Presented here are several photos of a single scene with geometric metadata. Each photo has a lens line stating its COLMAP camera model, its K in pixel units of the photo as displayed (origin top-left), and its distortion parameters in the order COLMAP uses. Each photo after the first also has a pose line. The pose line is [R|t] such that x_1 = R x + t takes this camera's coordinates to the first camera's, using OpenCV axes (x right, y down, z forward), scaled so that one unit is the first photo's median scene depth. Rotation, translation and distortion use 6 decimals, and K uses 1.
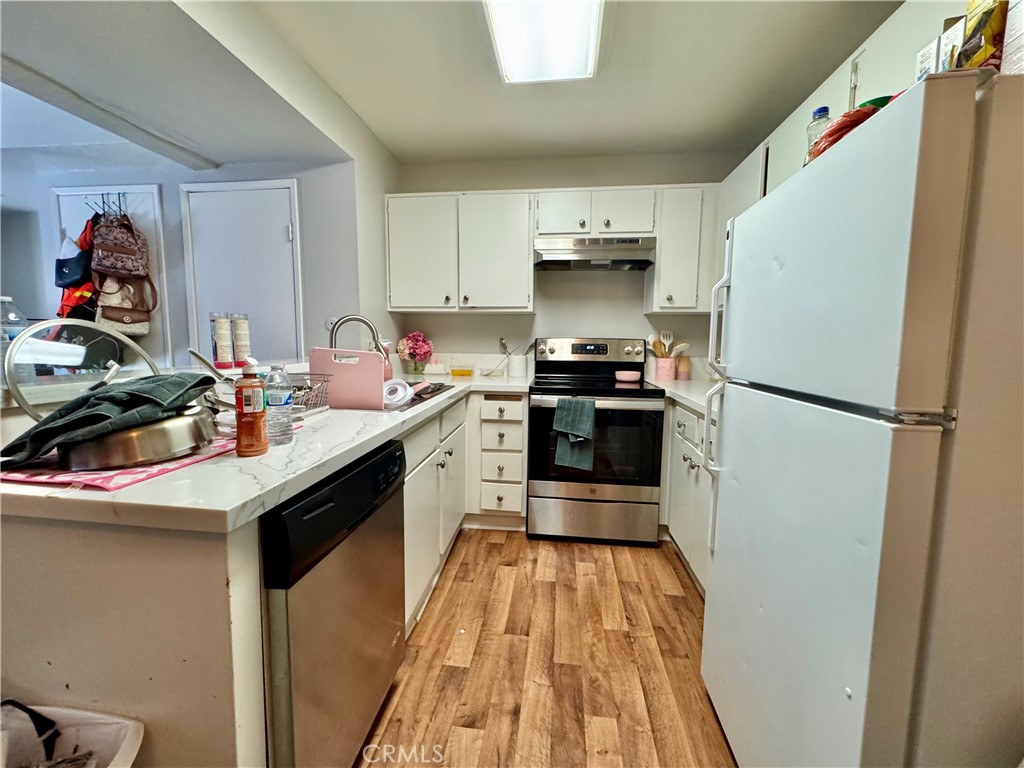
lens RADIAL K [[410.3, 0, 510.6], [0, 410.3, 381.5], [0, 0, 1]] dist [-0.001221, -0.000146]
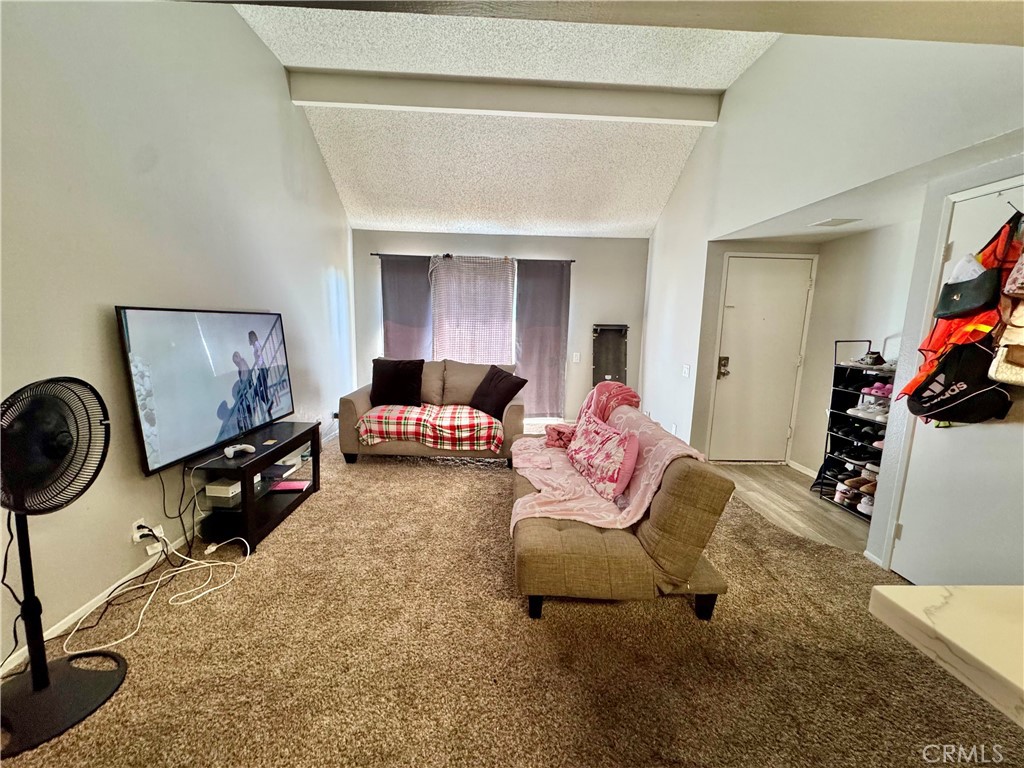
lens RADIAL K [[410.3, 0, 510.6], [0, 410.3, 381.5], [0, 0, 1]] dist [-0.001221, -0.000146]
pose [[0.159474, 0.144047, -0.976636, -0.424970], [-0.119388, 0.984850, 0.125764, -0.107650], [0.979956, 0.096542, 0.174256, 0.035054]]
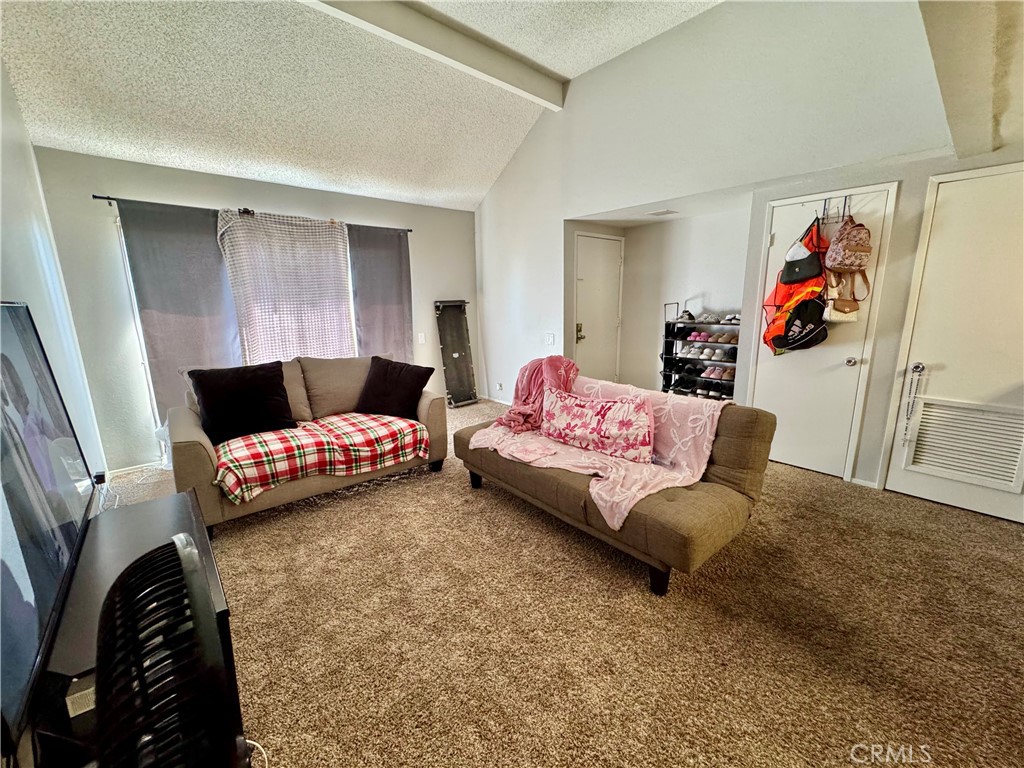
lens RADIAL K [[410.3, 0, 510.6], [0, 410.3, 381.5], [0, 0, 1]] dist [-0.001221, -0.000146]
pose [[0.753123, 0.112441, -0.648200, -0.891040], [-0.041963, 0.991490, 0.123236, -0.054555], [0.656540, -0.065611, 0.751432, -0.508801]]
